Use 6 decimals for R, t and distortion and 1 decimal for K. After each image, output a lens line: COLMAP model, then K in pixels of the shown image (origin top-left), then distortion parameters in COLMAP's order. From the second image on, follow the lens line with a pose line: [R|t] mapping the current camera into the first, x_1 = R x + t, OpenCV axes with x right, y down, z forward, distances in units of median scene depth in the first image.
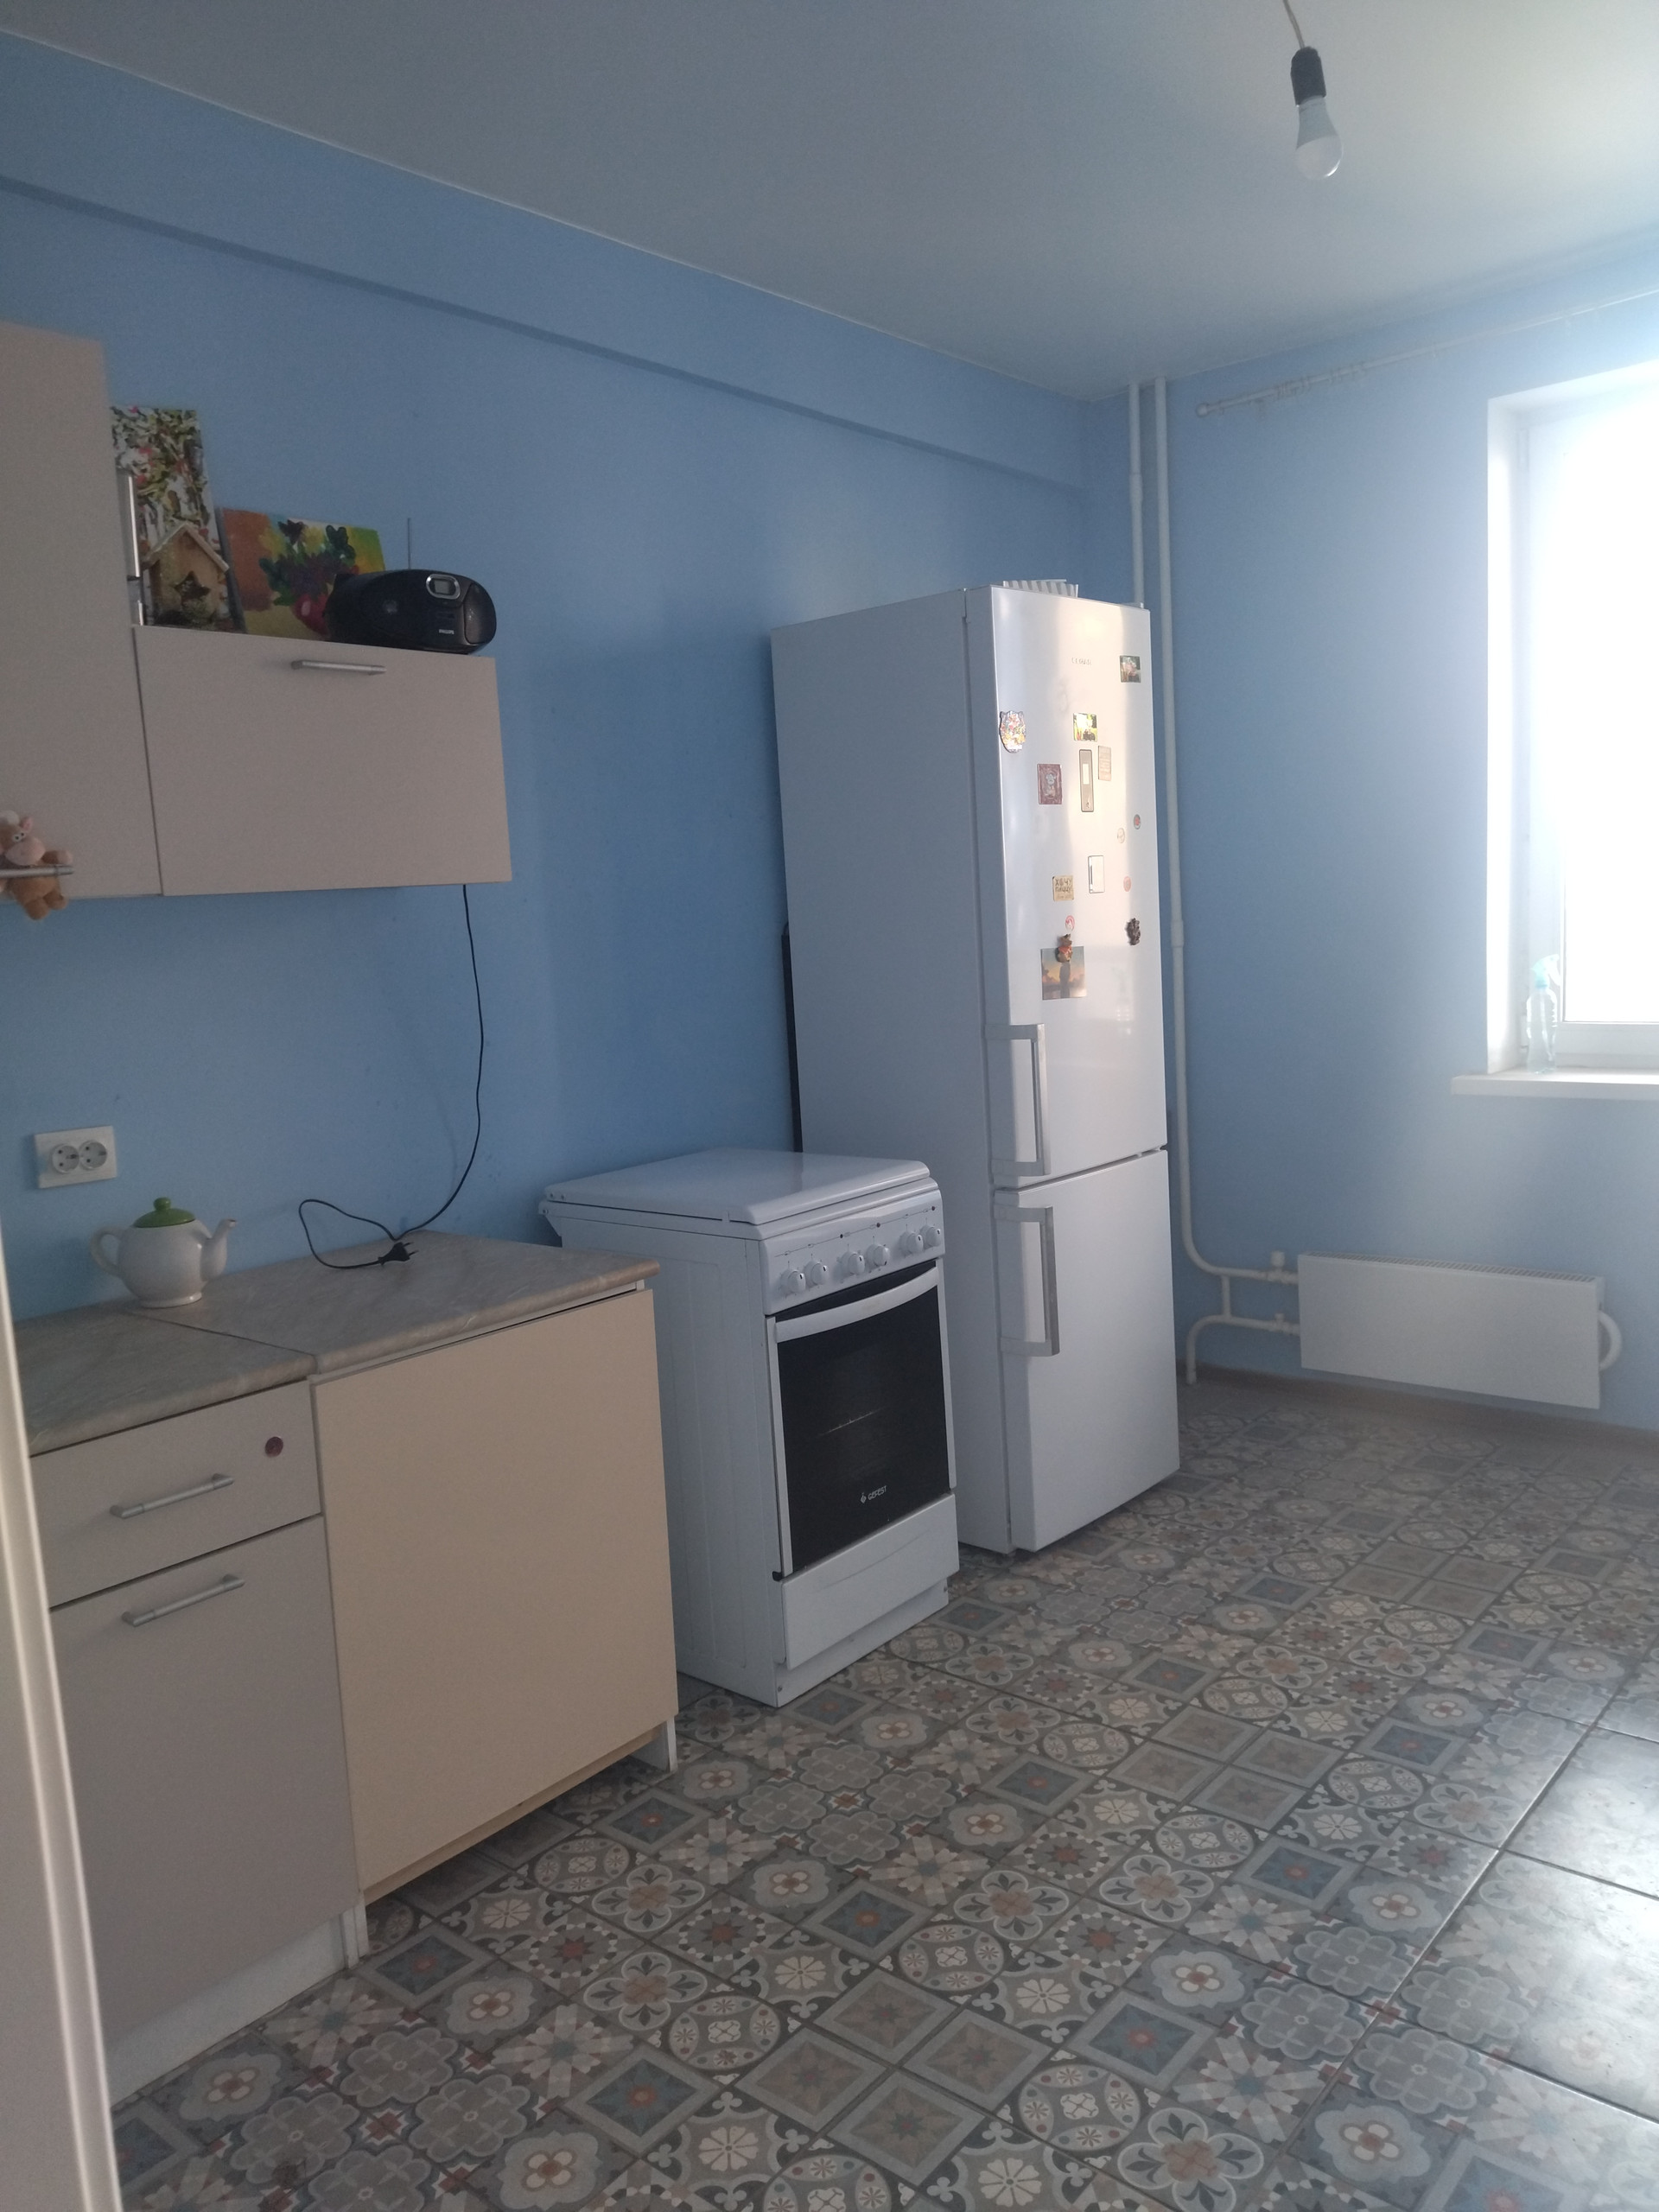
lens RADIAL K [[1662.6, 0, 829.5], [0, 1662.6, 1106.0], [0, 0, 1]] dist [0.004873, 0.000498]
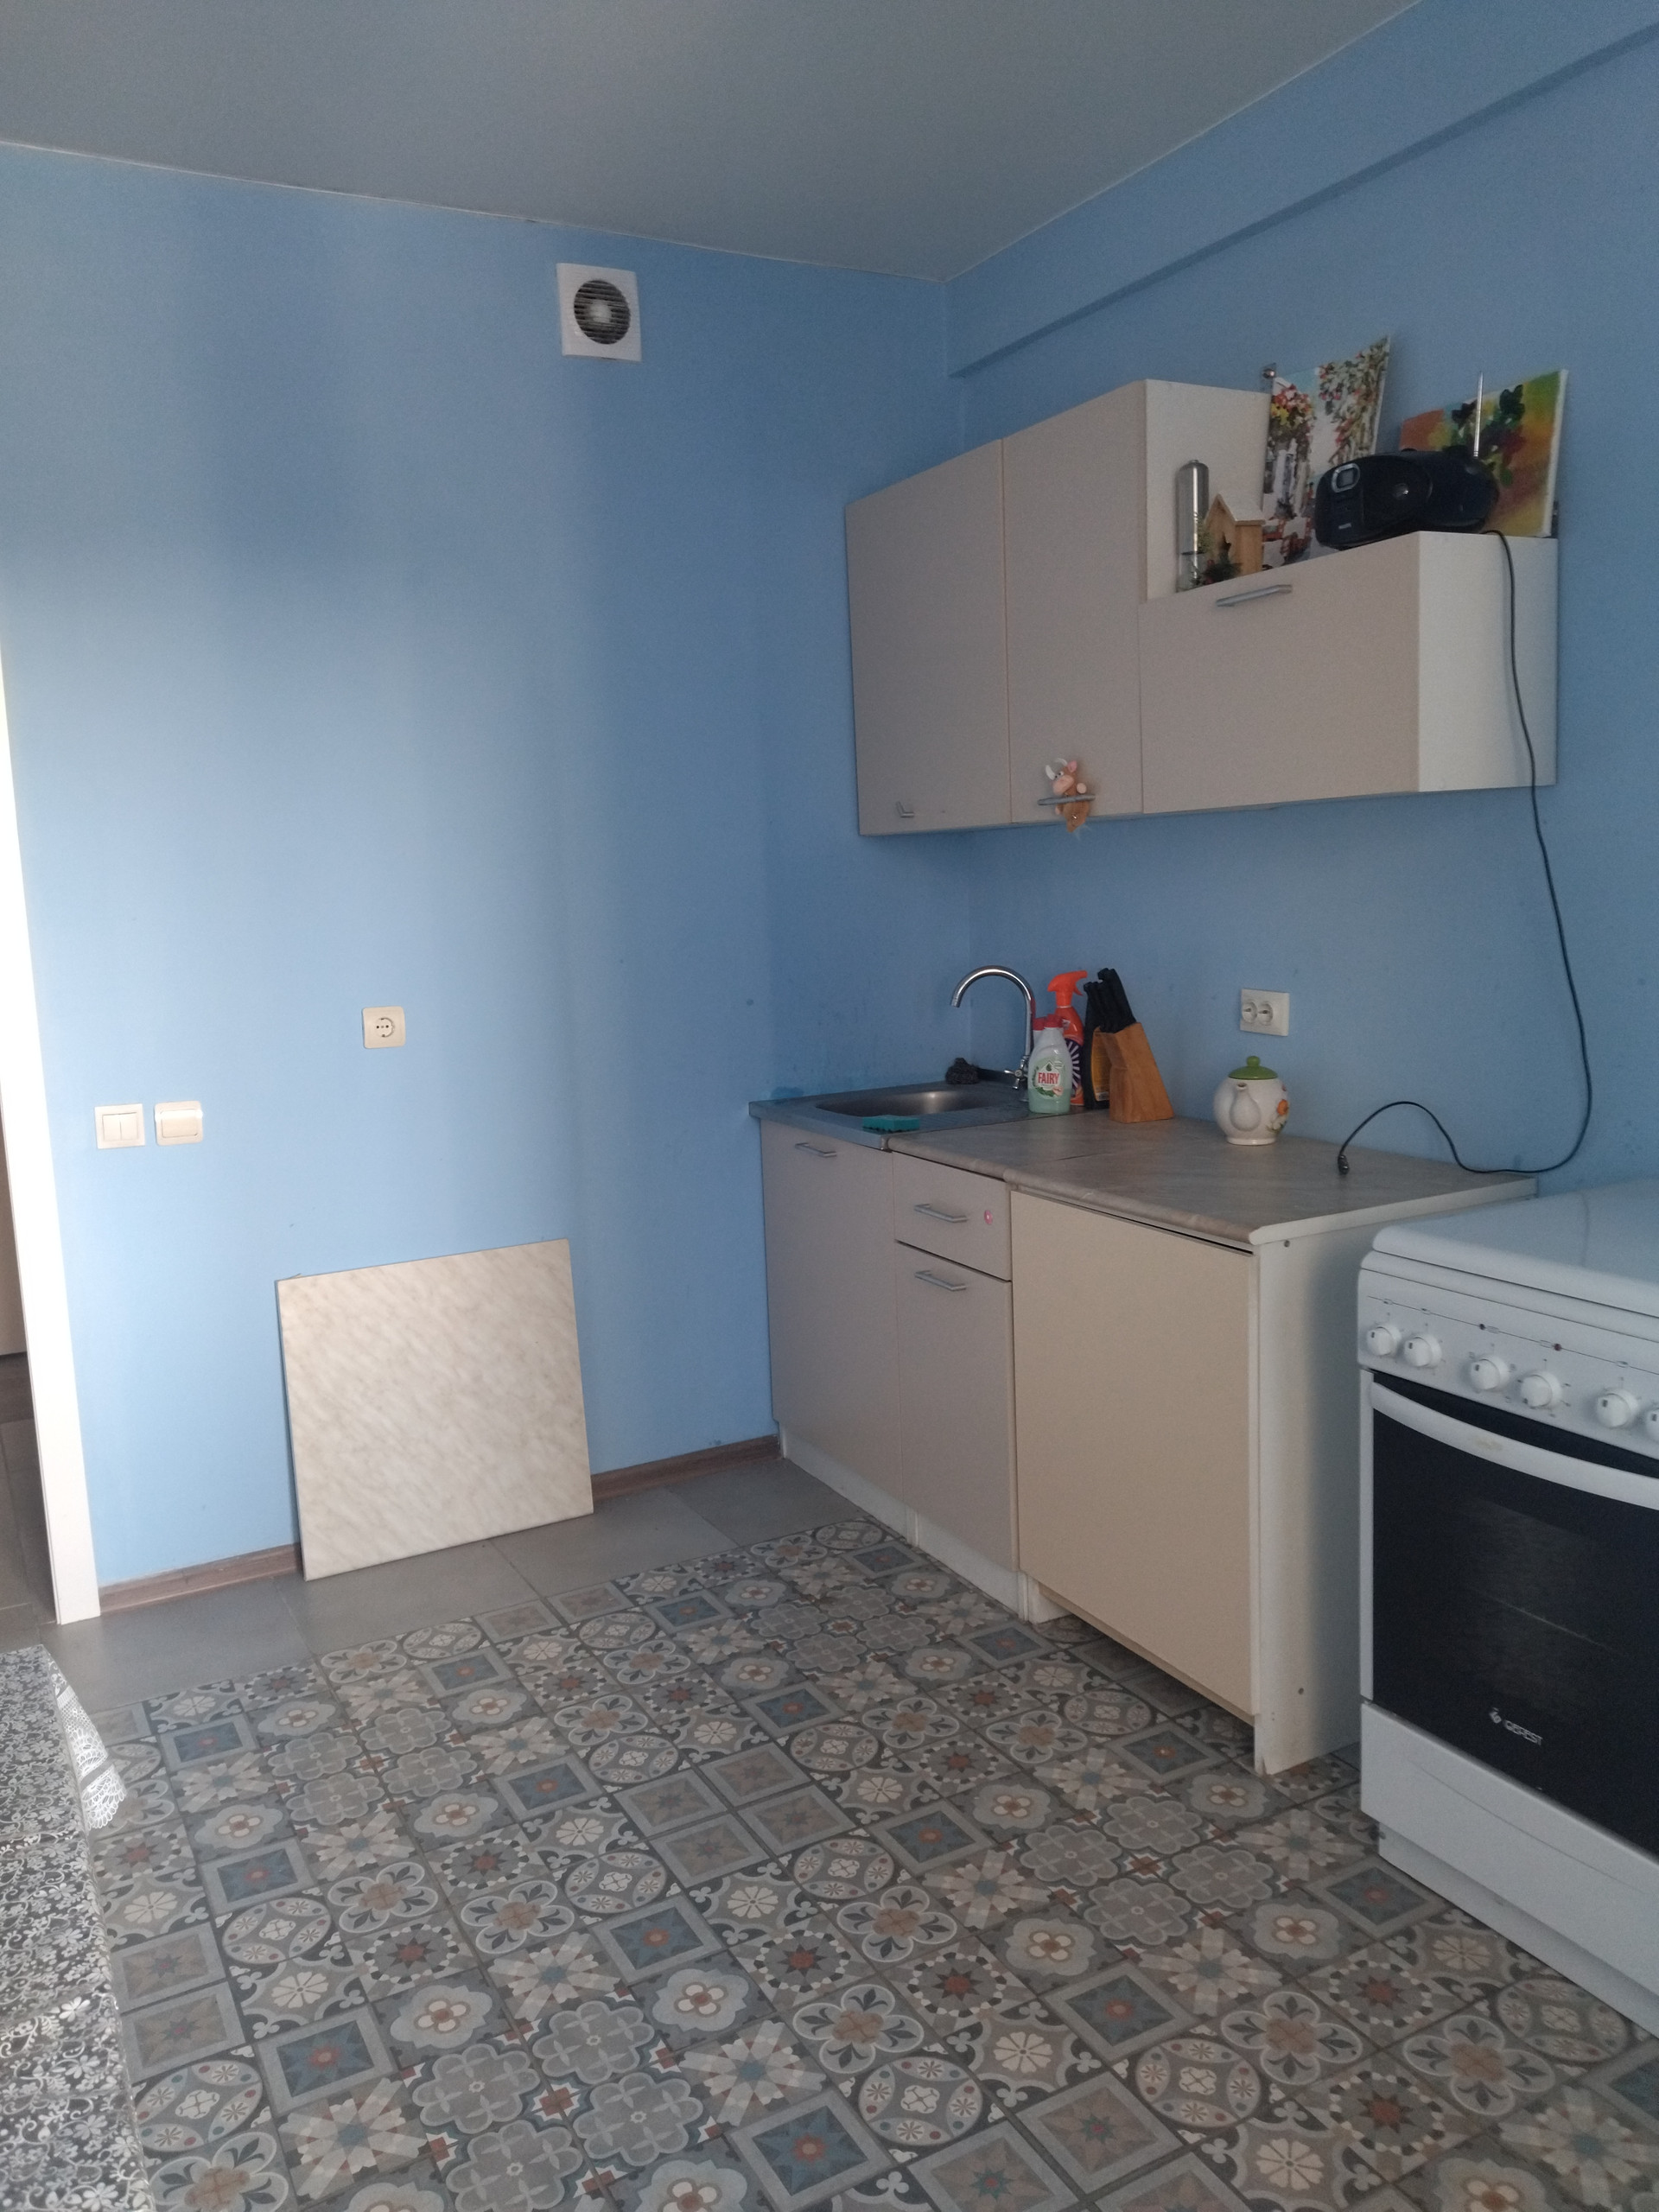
lens RADIAL K [[1656.8, 0, 840.5], [0, 1656.8, 1108.4], [0, 0, 1]] dist [0.108088, -0.192843]
pose [[-0.354404, 0.208370, -0.911581, 0.818256], [-0.058832, 0.967957, 0.244129, -0.186499], [0.933240, 0.140150, -0.330789, 1.112541]]
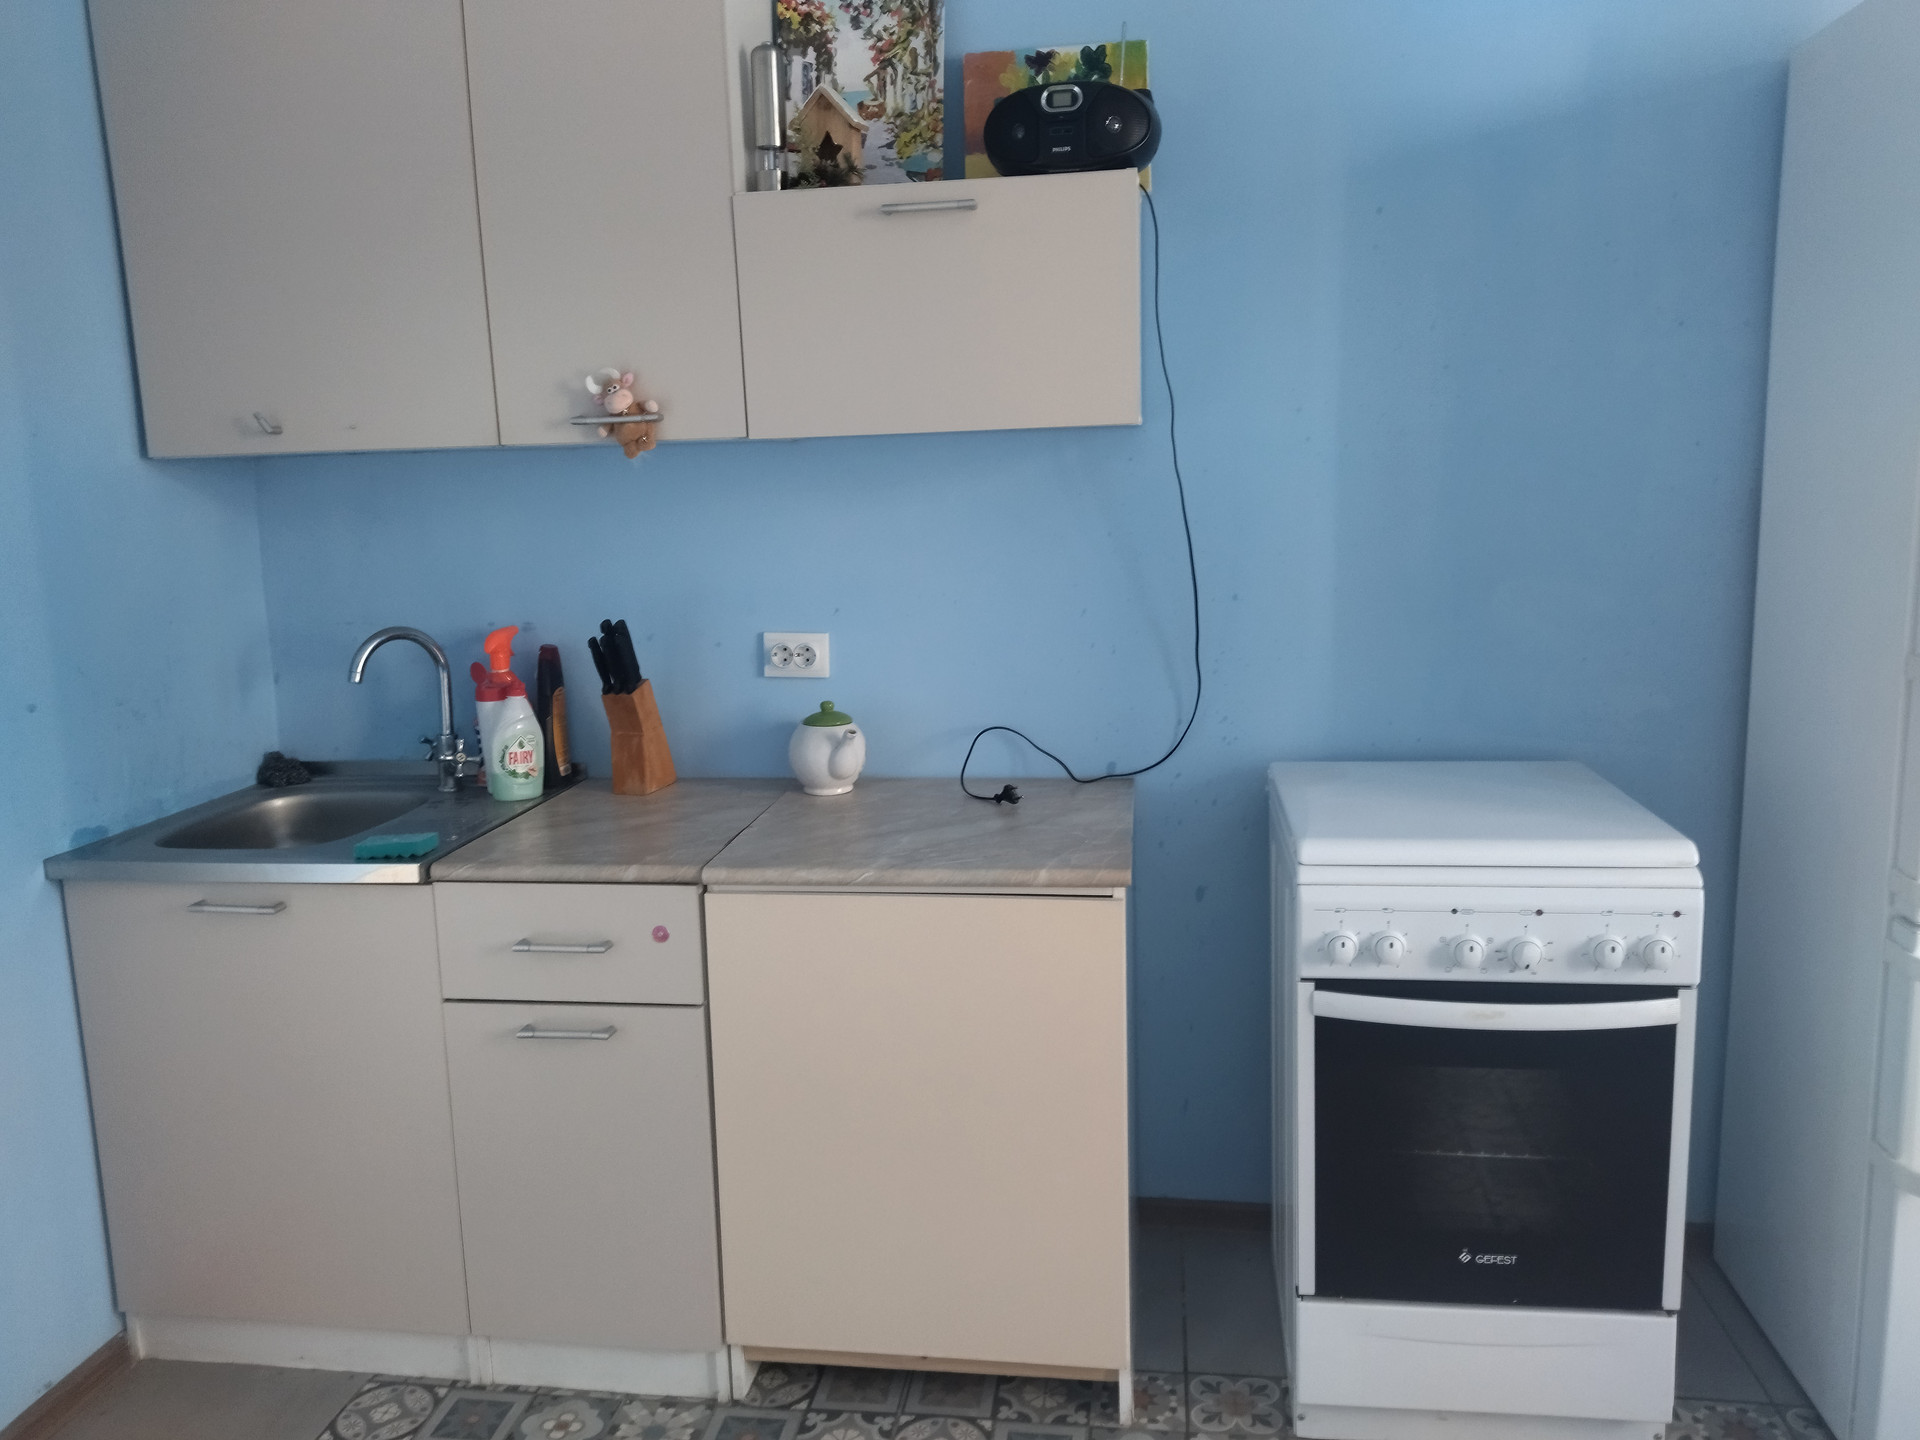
lens RADIAL K [[1438.1, 0, 960.0], [0, 1438.1, 720.0], [0, 0, 1]] dist [0.108088, -0.192843]
pose [[0.535356, 0.186014, -0.823889, 0.469982], [-0.108165, 0.982515, 0.151543, -0.092915], [0.837672, 0.007986, 0.546115, 0.522833]]
